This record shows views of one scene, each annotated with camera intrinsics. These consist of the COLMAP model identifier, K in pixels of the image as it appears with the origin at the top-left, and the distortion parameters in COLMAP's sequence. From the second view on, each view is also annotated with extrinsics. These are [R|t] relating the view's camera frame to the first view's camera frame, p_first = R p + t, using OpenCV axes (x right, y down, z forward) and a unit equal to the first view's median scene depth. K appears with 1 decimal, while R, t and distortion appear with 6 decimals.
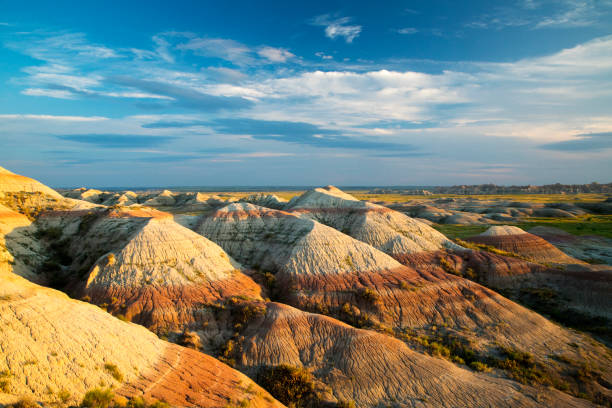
lens RADIAL K [[516.4, 0, 306.0], [0, 516.4, 204.0], [0, 0, 1]] dist [-0.040083, 0.011972]
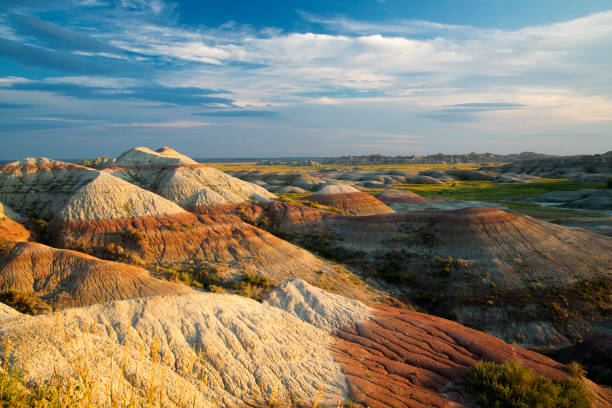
lens RADIAL K [[538.8, 0, 306.0], [0, 538.8, 204.0], [0, 0, 1]] dist [-0.044256, 0.094924]
pose [[0.978708, -0.023366, 0.203925, 0.202326], [0.013045, 0.998572, 0.051808, 0.048868], [-0.204844, -0.048045, 0.977615, -0.128891]]
